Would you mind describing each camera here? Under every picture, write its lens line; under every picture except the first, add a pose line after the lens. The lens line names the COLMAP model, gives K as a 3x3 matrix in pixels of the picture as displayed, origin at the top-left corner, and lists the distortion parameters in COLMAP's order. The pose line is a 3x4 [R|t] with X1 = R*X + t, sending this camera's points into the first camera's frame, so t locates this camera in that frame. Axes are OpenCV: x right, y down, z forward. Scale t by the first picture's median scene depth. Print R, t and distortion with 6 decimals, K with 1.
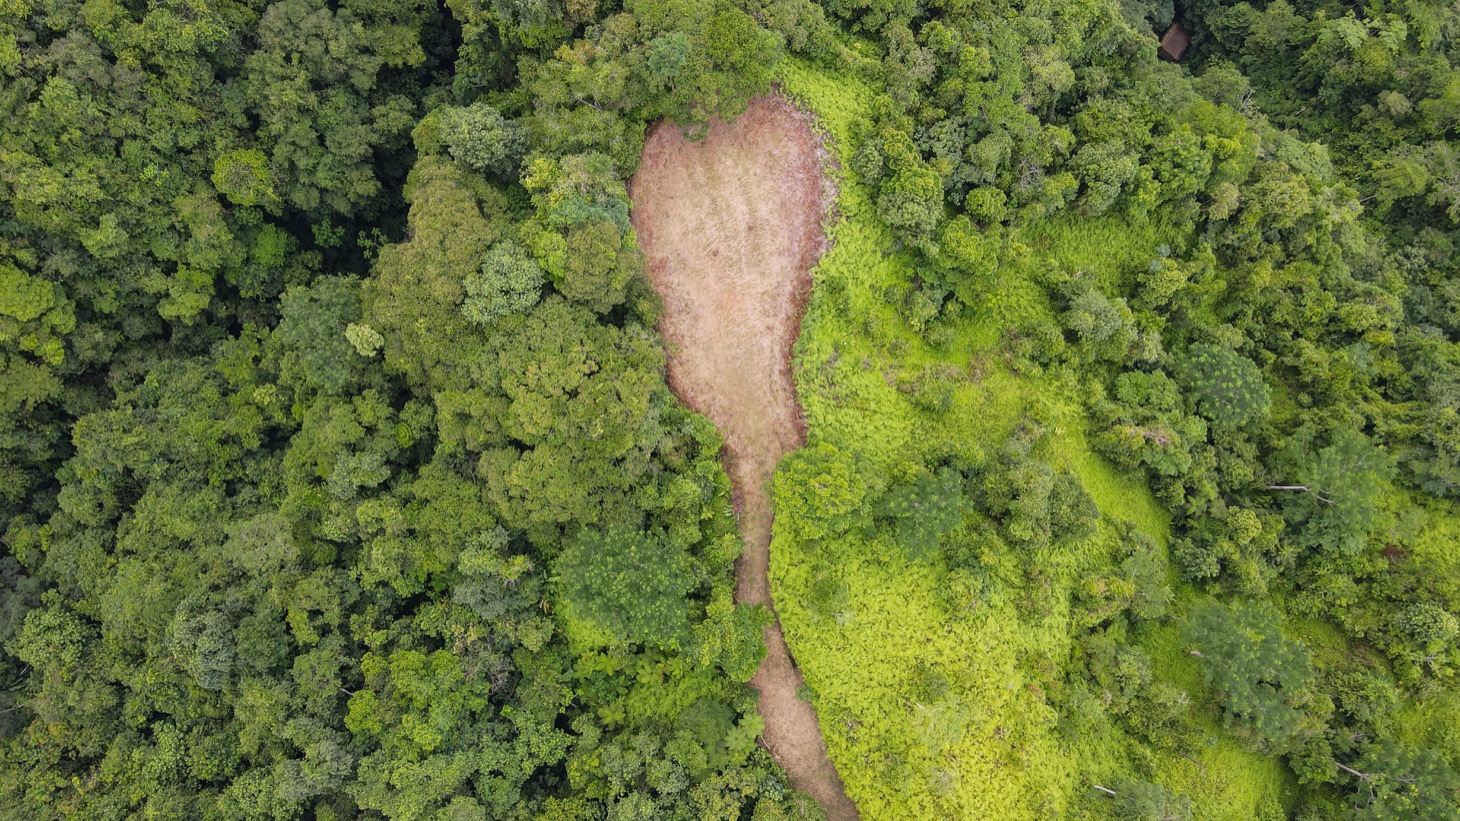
lens RADIAL K [[1085.1, 0, 729.0], [0, 1085.1, 413.4], [0, 0, 1]] dist [-0.002142, 0.026100]
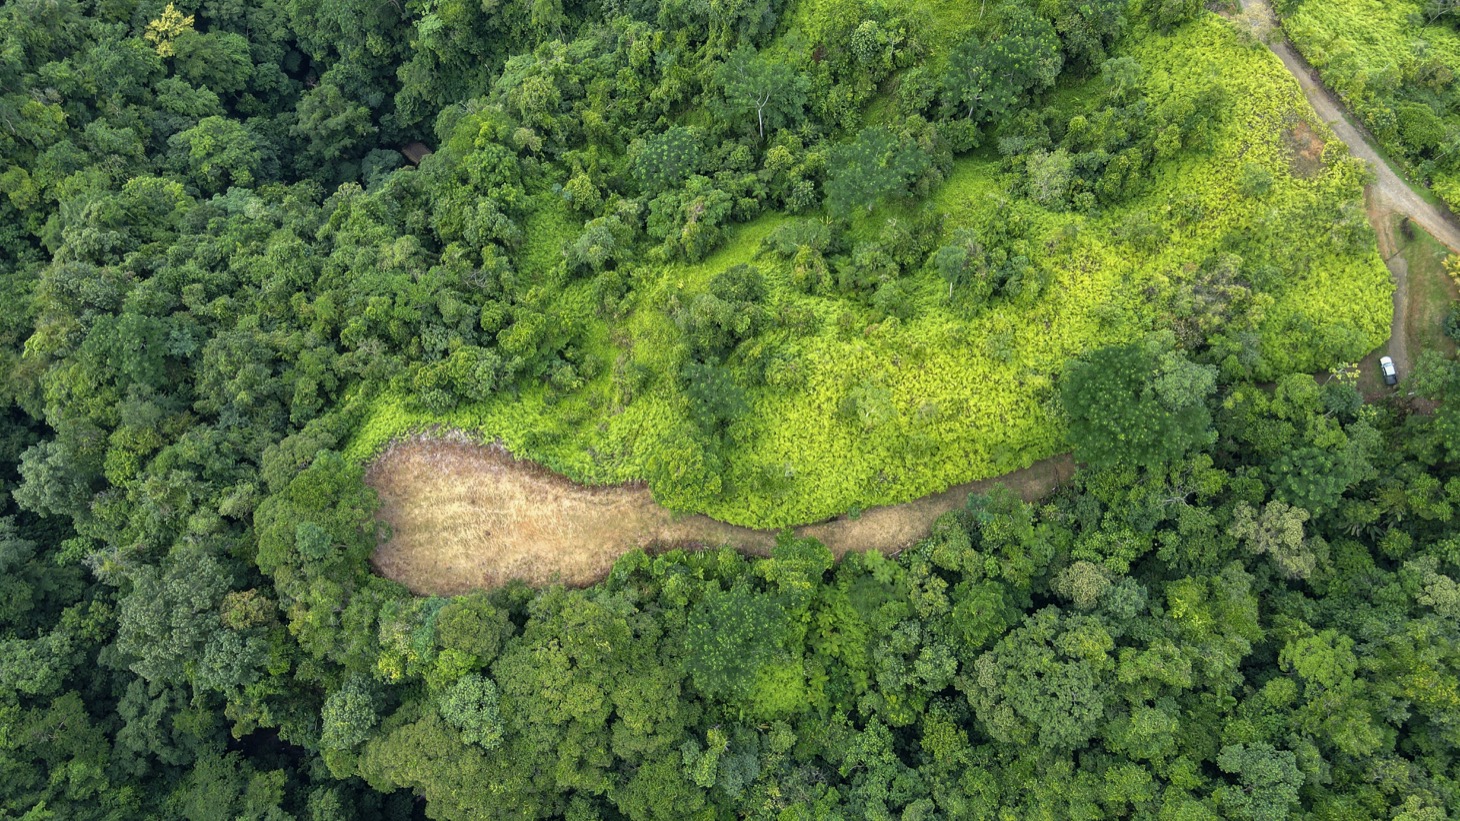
lens RADIAL K [[1085.1, 0, 733.6], [0, 1085.1, 403.4], [0, 0, 1]] dist [-0.002142, 0.026100]
pose [[0.145286, -0.971951, 0.184941, -0.054110], [0.989375, 0.141702, -0.032526, 0.140540], [0.005407, 0.187702, 0.982211, -0.214306]]
